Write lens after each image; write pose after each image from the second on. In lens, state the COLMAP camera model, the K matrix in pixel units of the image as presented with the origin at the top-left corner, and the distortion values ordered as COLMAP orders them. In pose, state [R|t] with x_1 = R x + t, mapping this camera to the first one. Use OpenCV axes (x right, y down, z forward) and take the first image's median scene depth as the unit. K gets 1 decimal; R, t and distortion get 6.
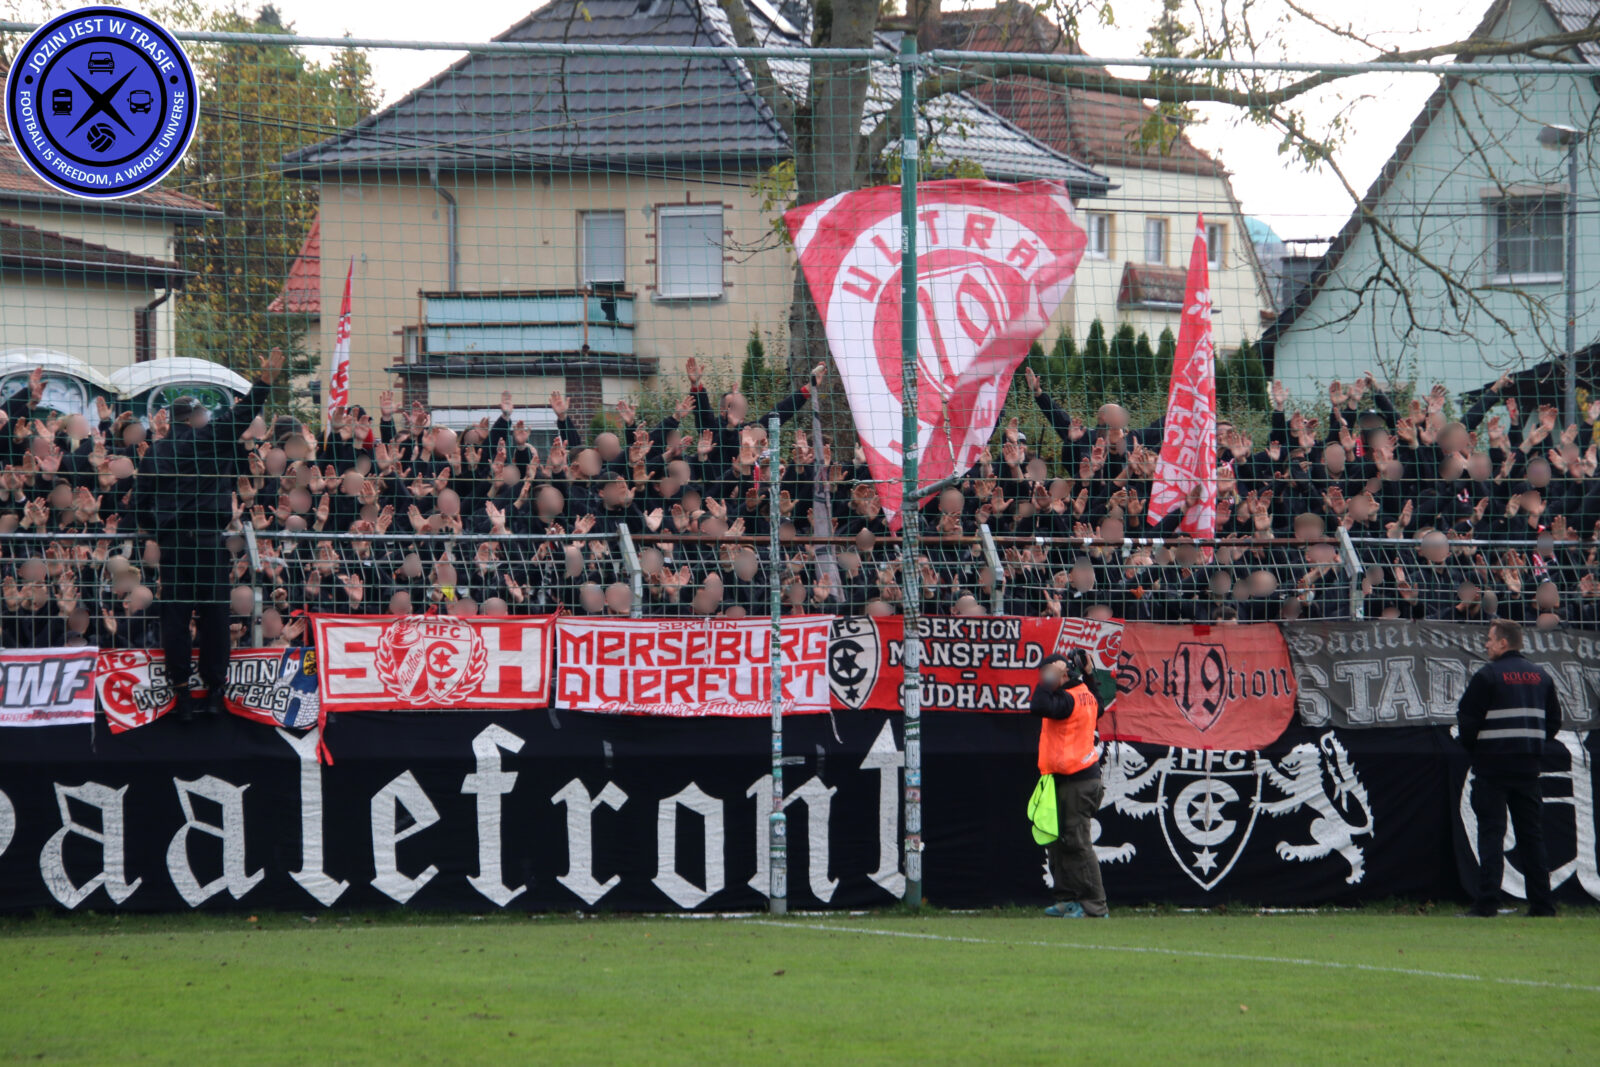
lens RADIAL K [[7514.3, 0, 800.0], [0, 7514.3, 533.5], [0, 0, 1]] dist [1.450960, 0.303442]
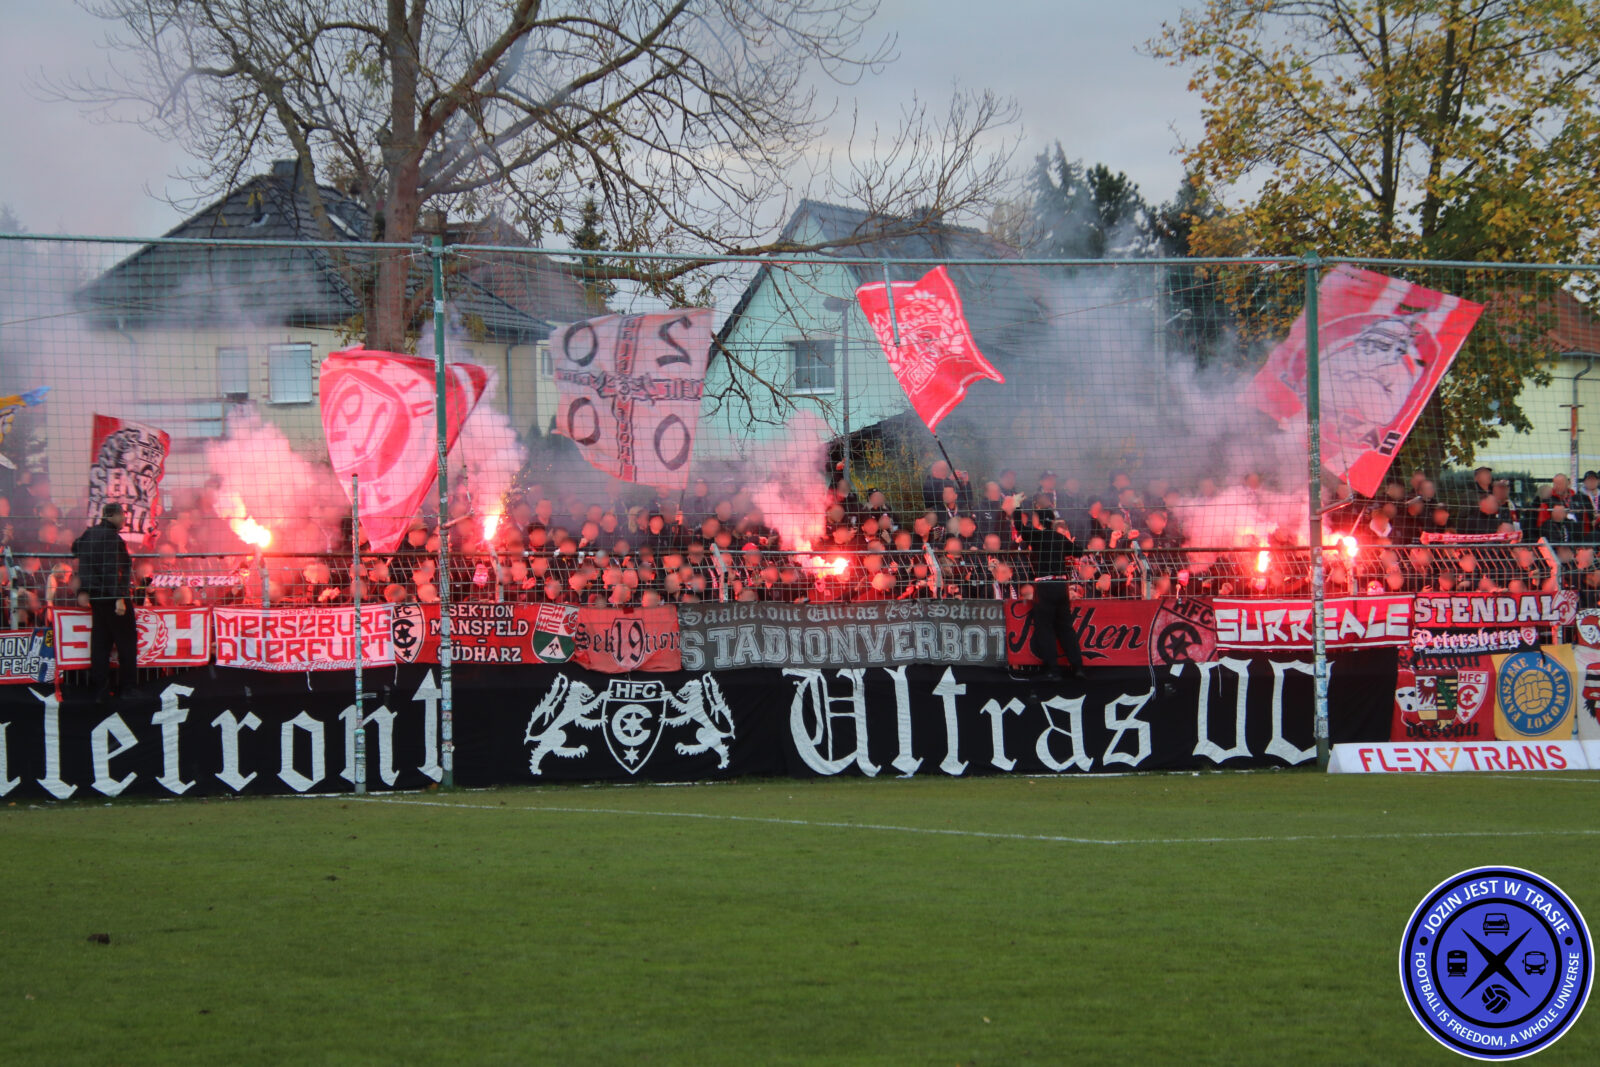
lens RADIAL K [[5466.2, 0, 781.8], [0, 5466.2, 553.1], [0, 0, 1]] dist [1.124343, 4.742937]
pose [[0.997751, -0.007445, 0.066610, 0.008697], [0.007707, 0.999964, -0.003678, 0.005217], [-0.066580, 0.004183, 0.997772, -0.151237]]
